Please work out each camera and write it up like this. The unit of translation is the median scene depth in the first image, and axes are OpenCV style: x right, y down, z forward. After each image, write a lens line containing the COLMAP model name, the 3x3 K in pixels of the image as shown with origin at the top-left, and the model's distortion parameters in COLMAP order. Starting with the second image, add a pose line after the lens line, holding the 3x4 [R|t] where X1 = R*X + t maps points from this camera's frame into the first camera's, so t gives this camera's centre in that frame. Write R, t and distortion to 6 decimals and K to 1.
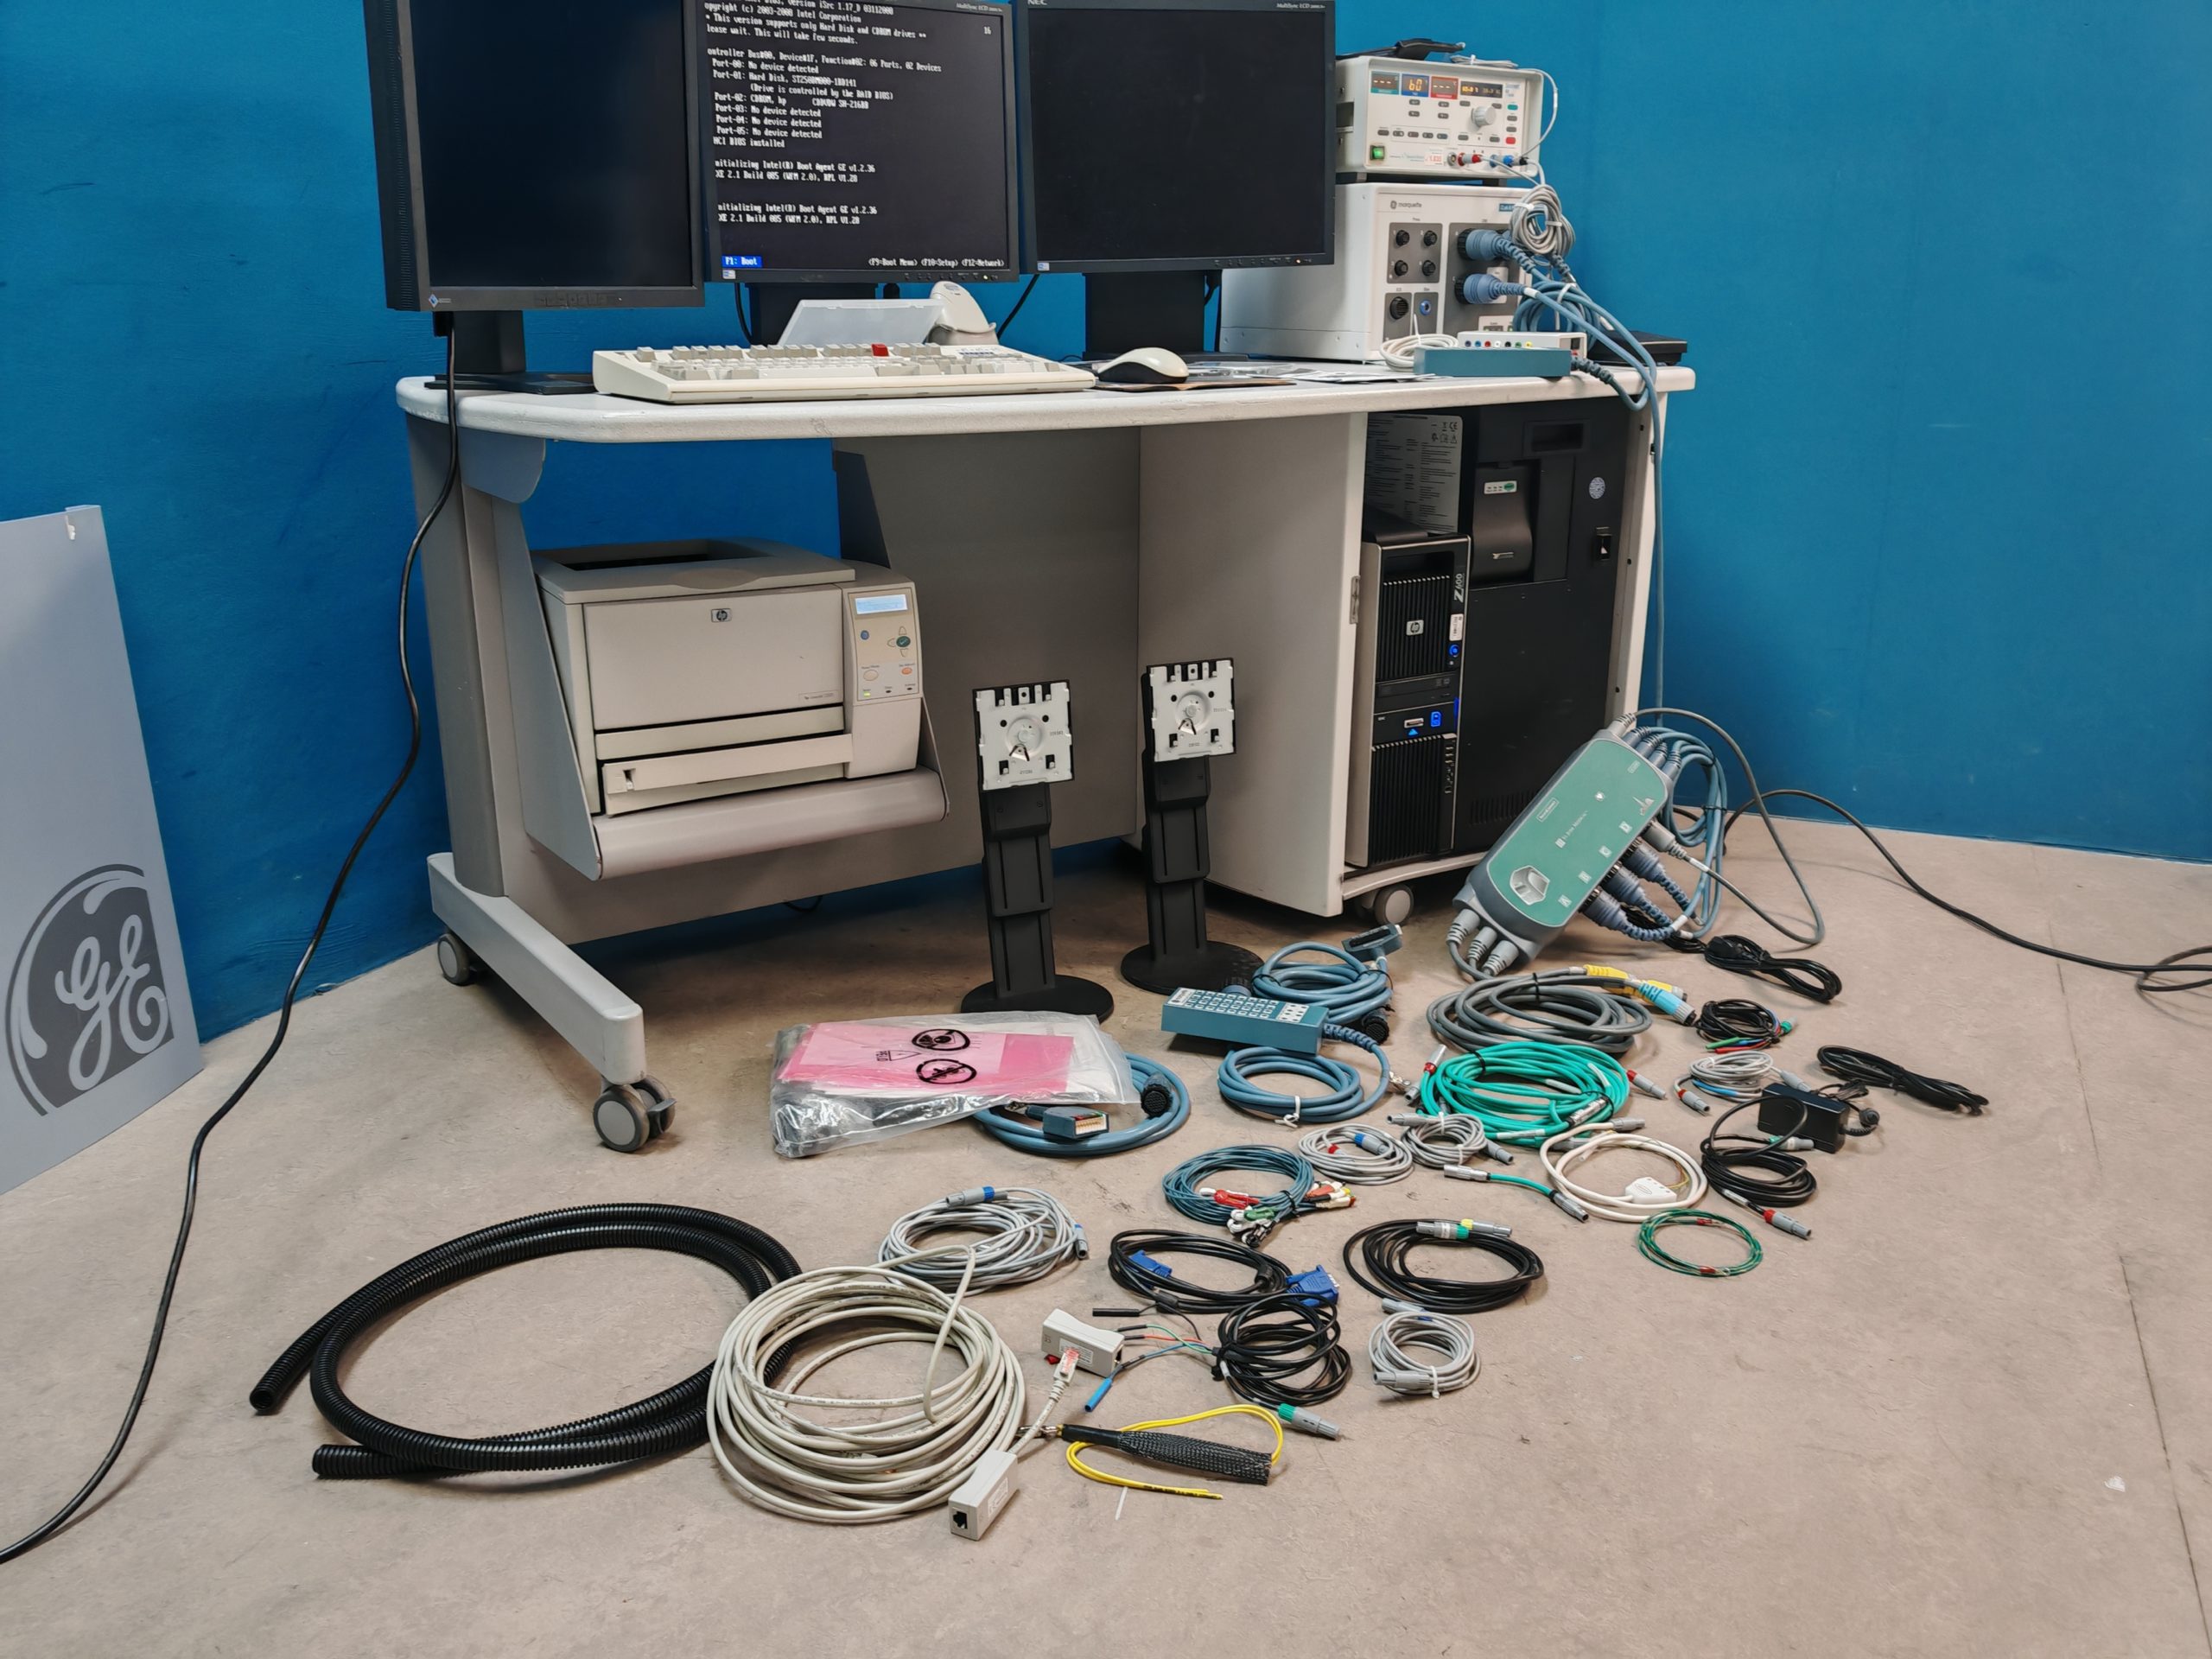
lens RADIAL K [[1804.8, 0, 1092.2], [0, 1804.8, 819.4], [0, 0, 1]] dist [0.045221, -0.143948]
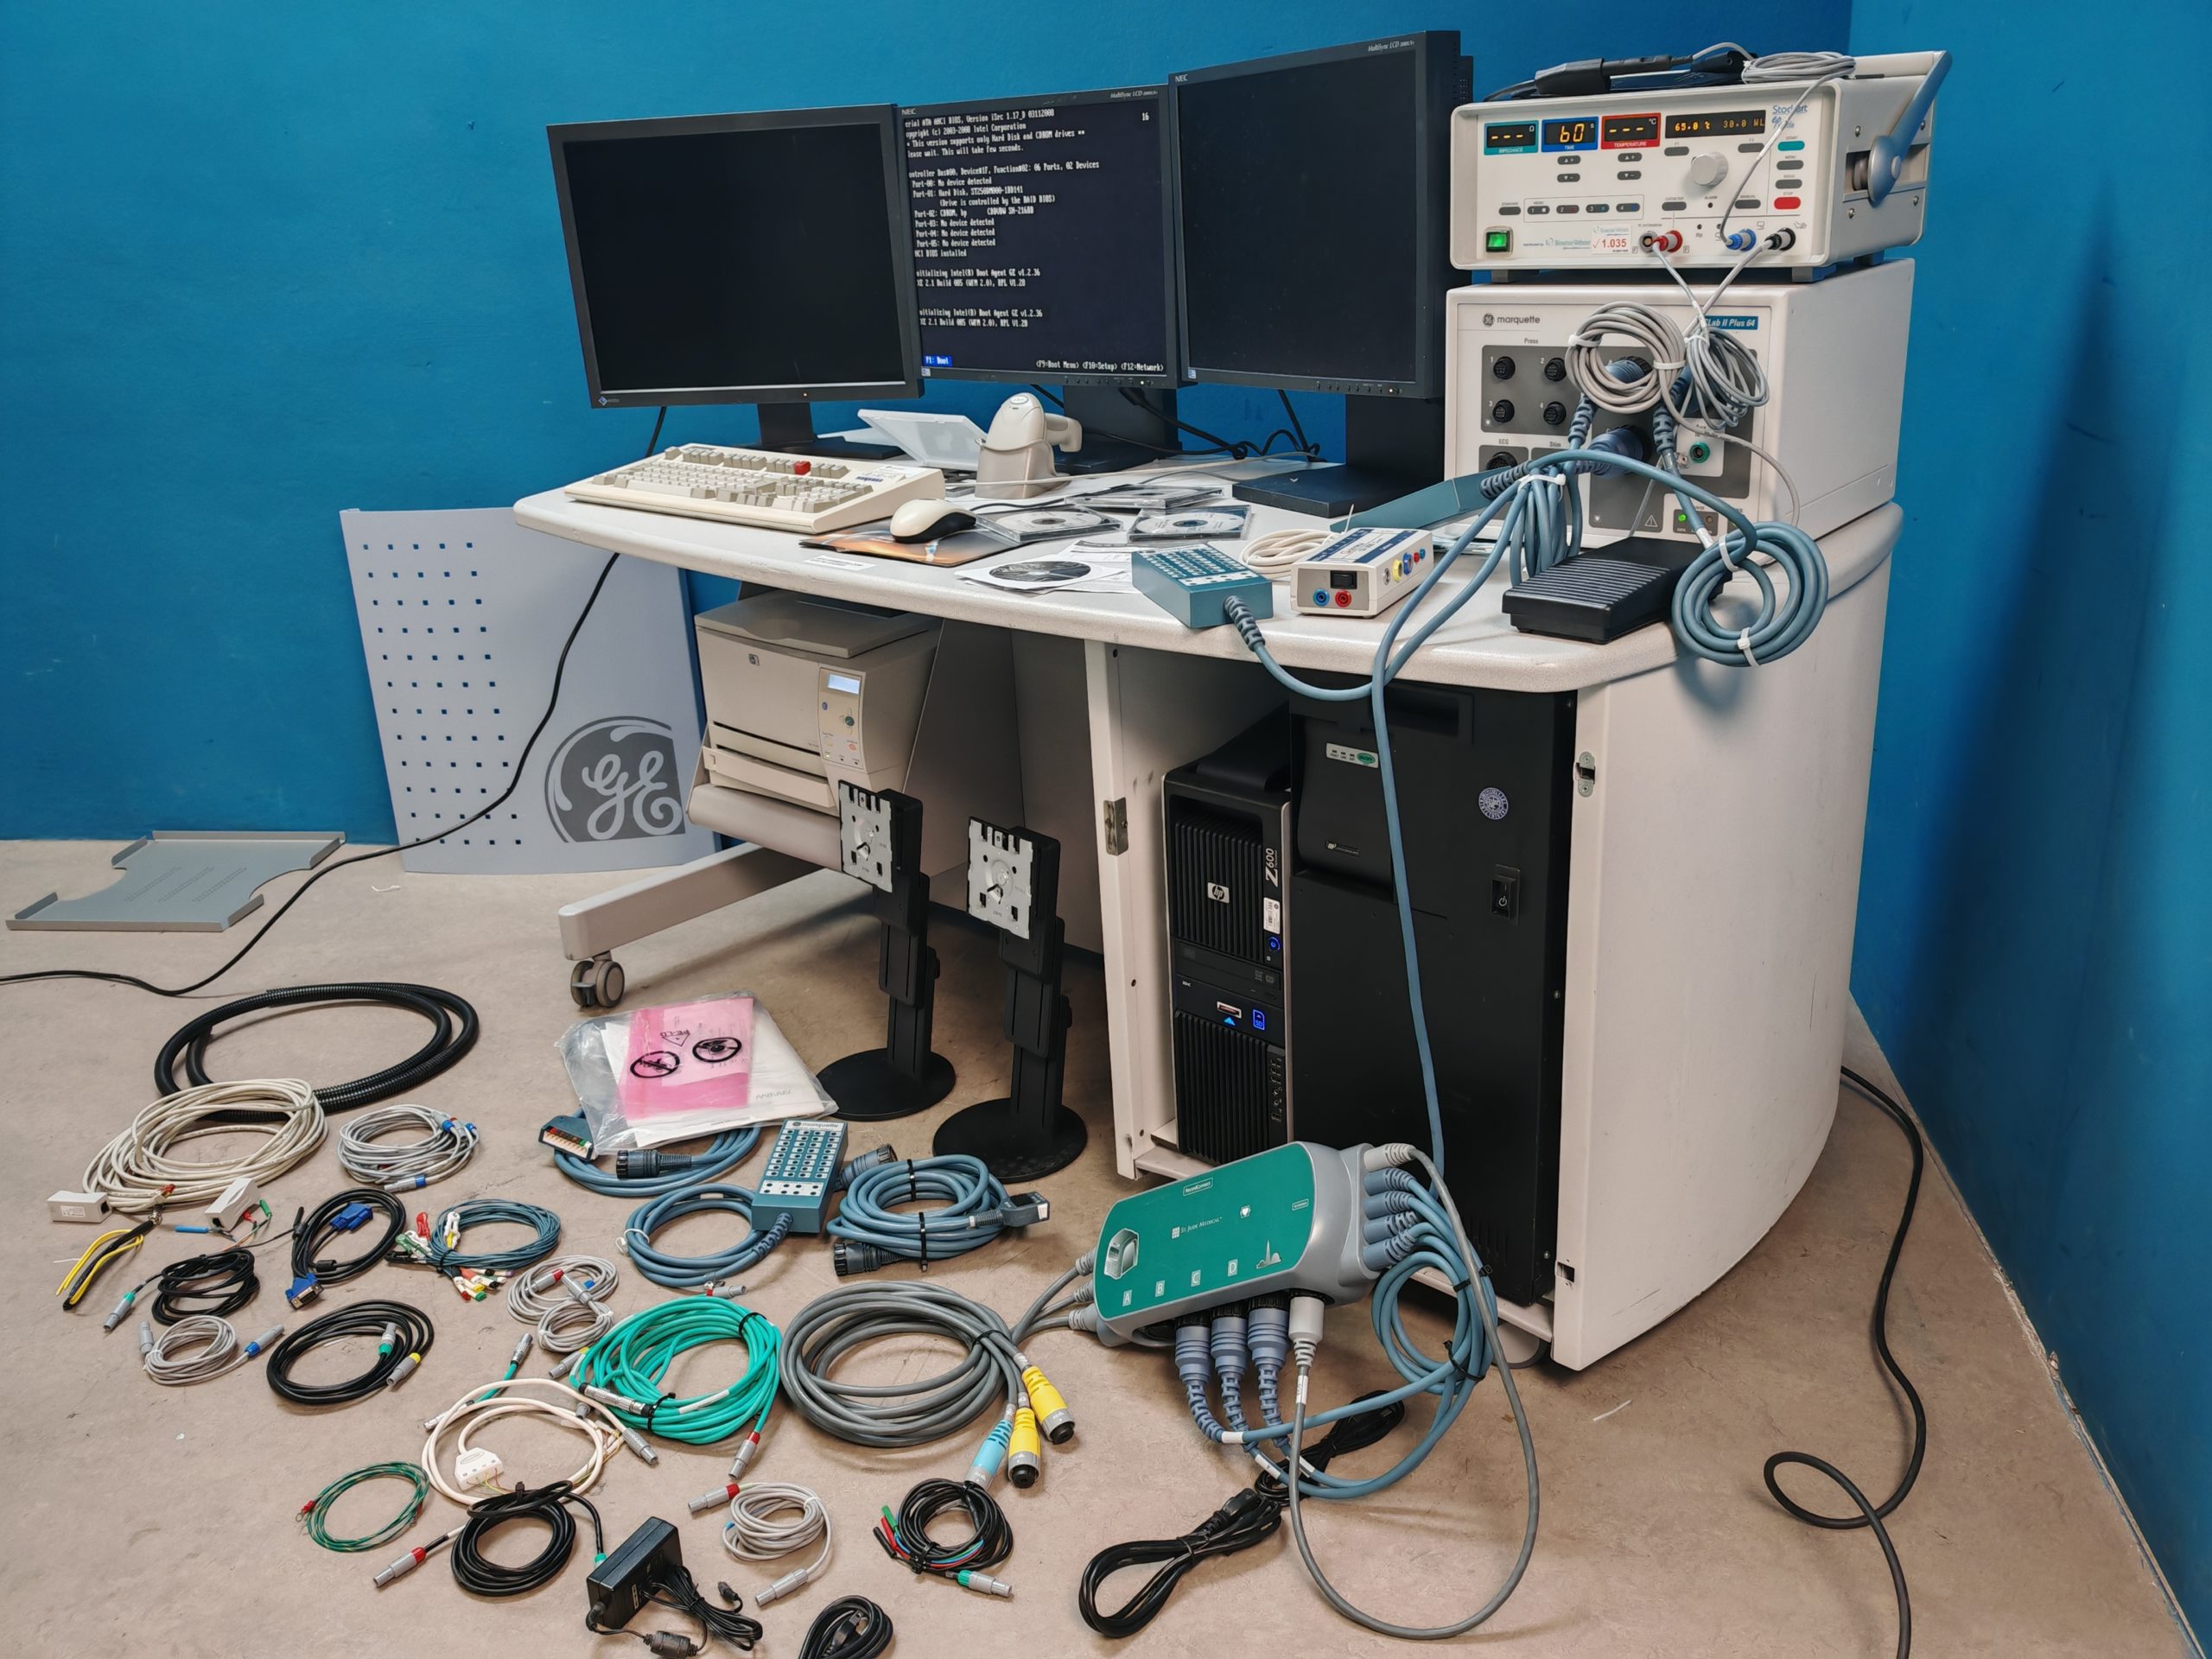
lens RADIAL K [[1791.2, 0, 1117.0], [0, 1791.2, 836.0], [0, 0, 1]] dist [0.045692, -0.131837]
pose [[0.267435, 0.329672, -0.905425, 0.936543], [-0.223456, 0.935254, 0.274531, -0.362442], [0.937308, 0.128904, 0.323787, 0.783454]]
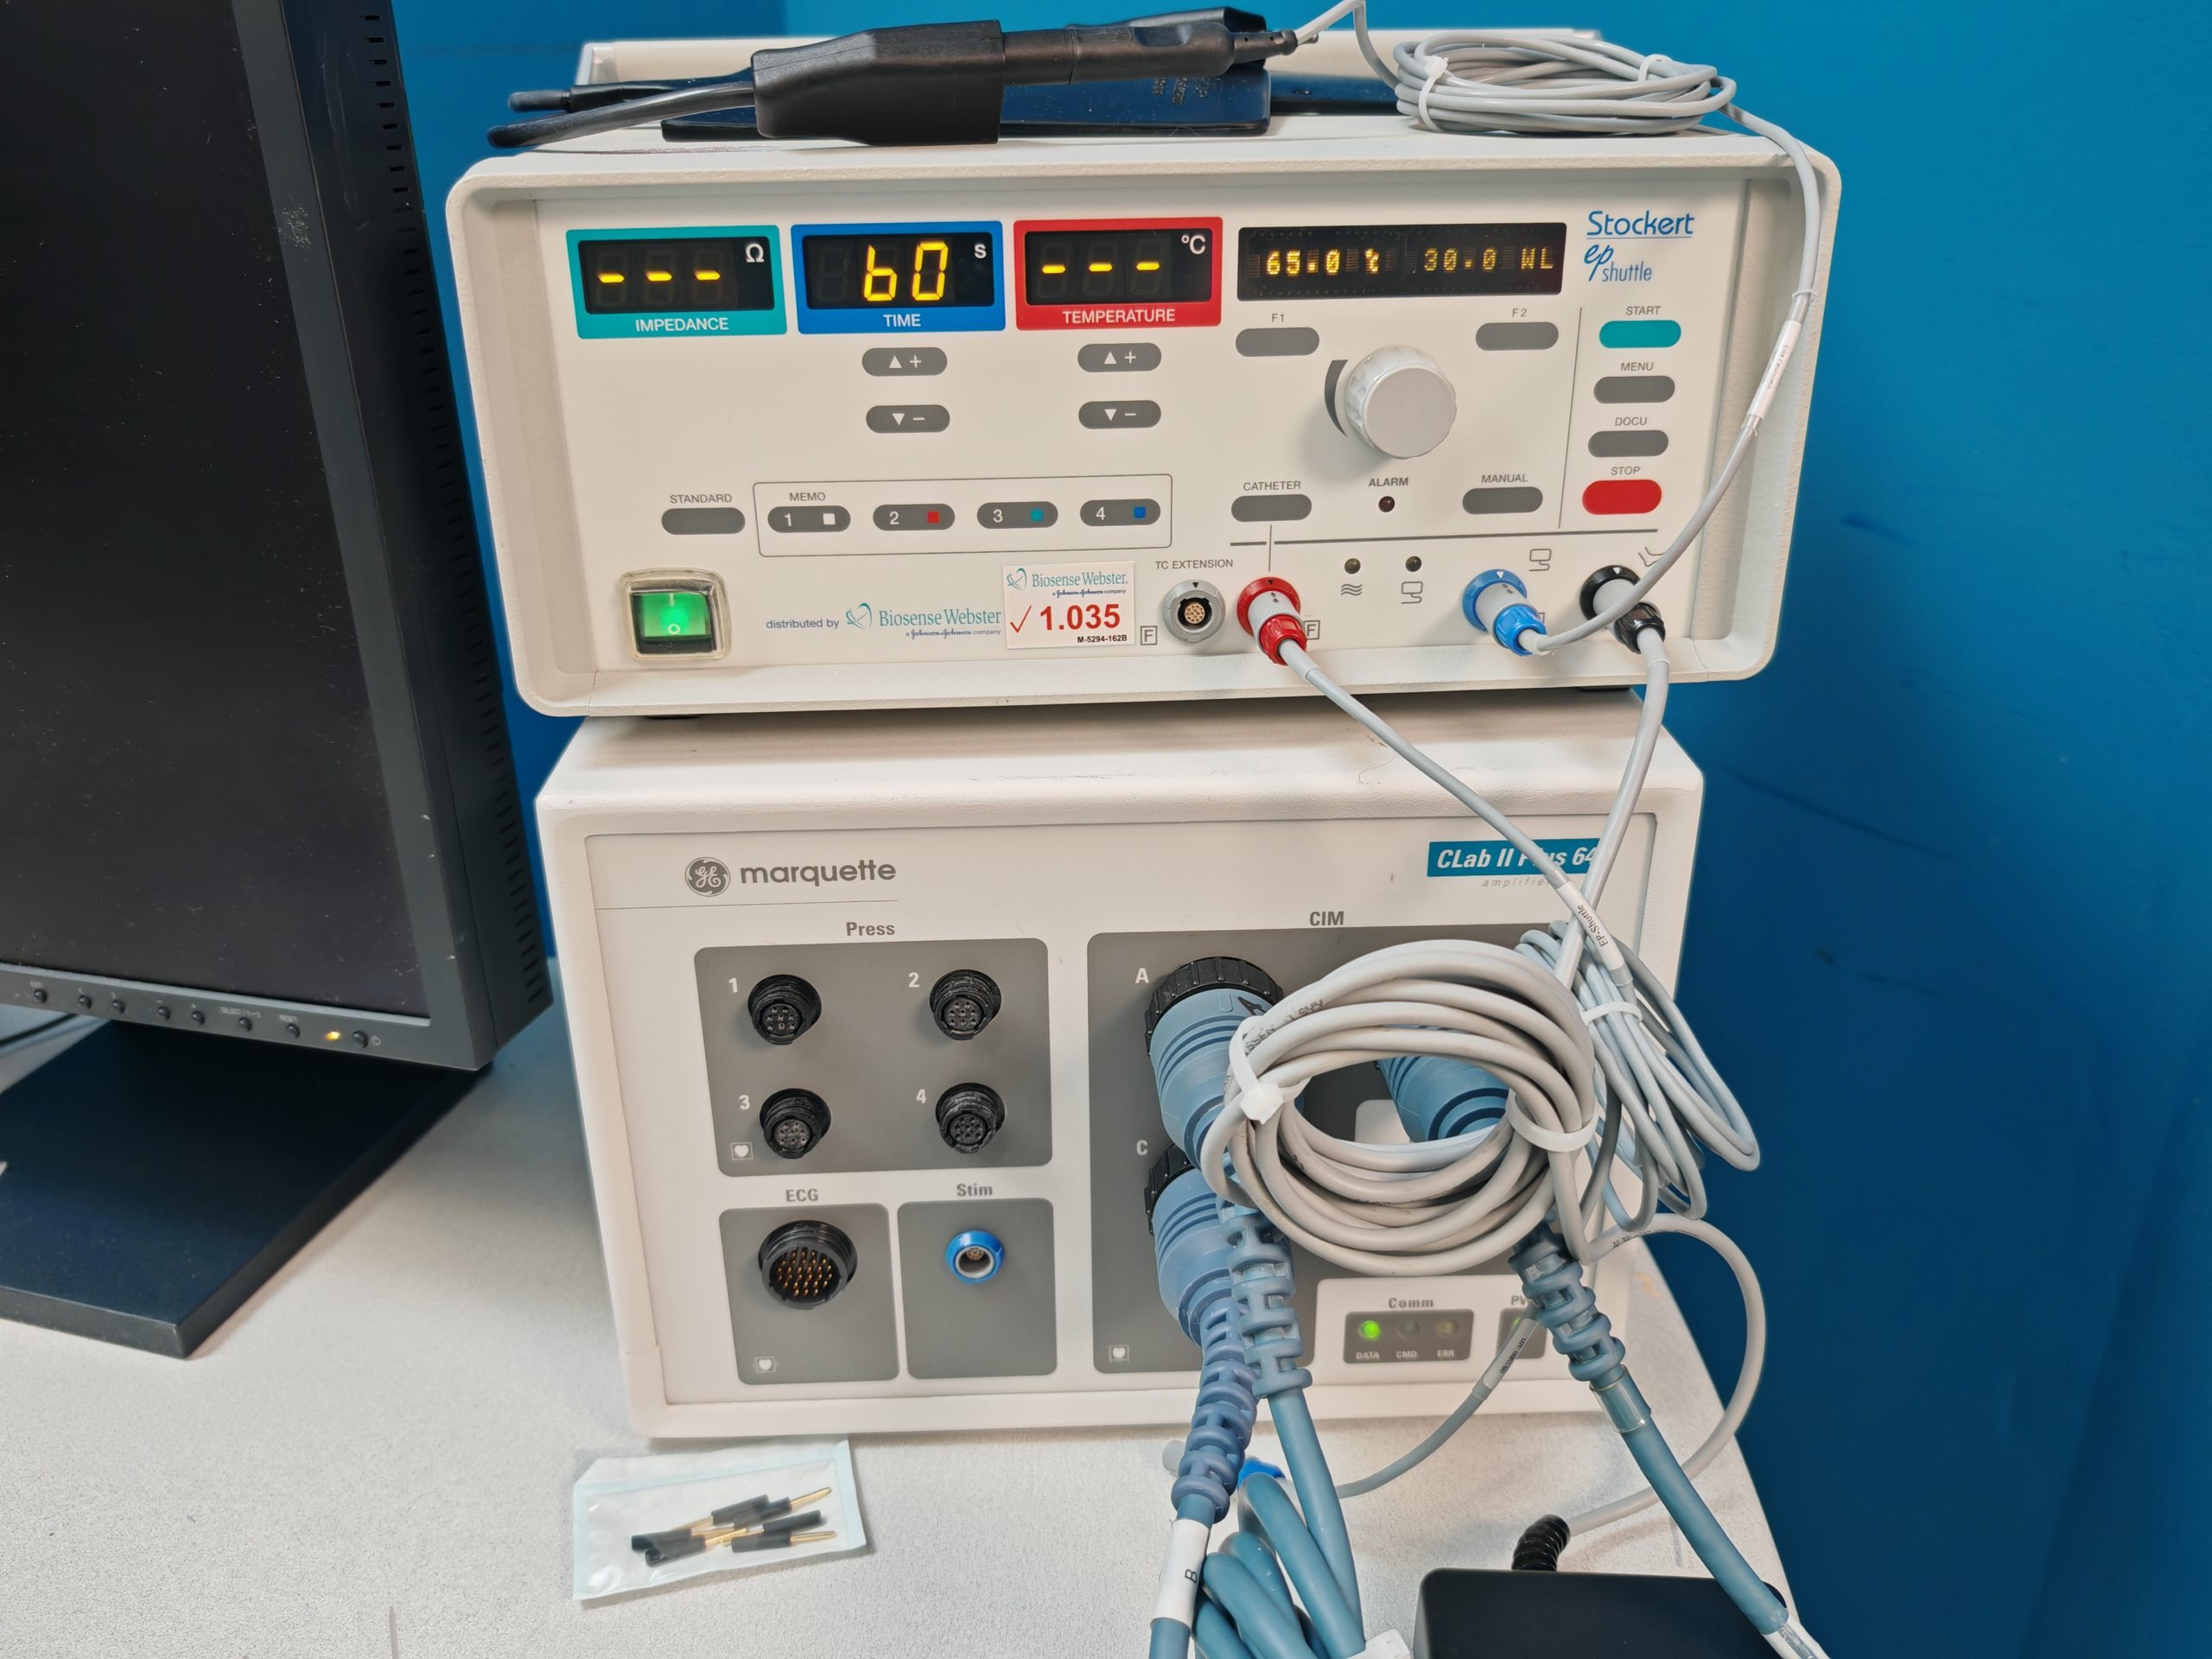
lens RADIAL K [[1815.8, 0, 1106.0], [0, 1815.8, 829.5], [0, 0, 1]] dist [0.123478, -0.440668]
pose [[0.845279, 0.224782, -0.484743, 0.353341], [-0.148278, 0.970255, 0.191358, -0.454002], [0.513338, -0.089874, 0.853467, 0.983203]]
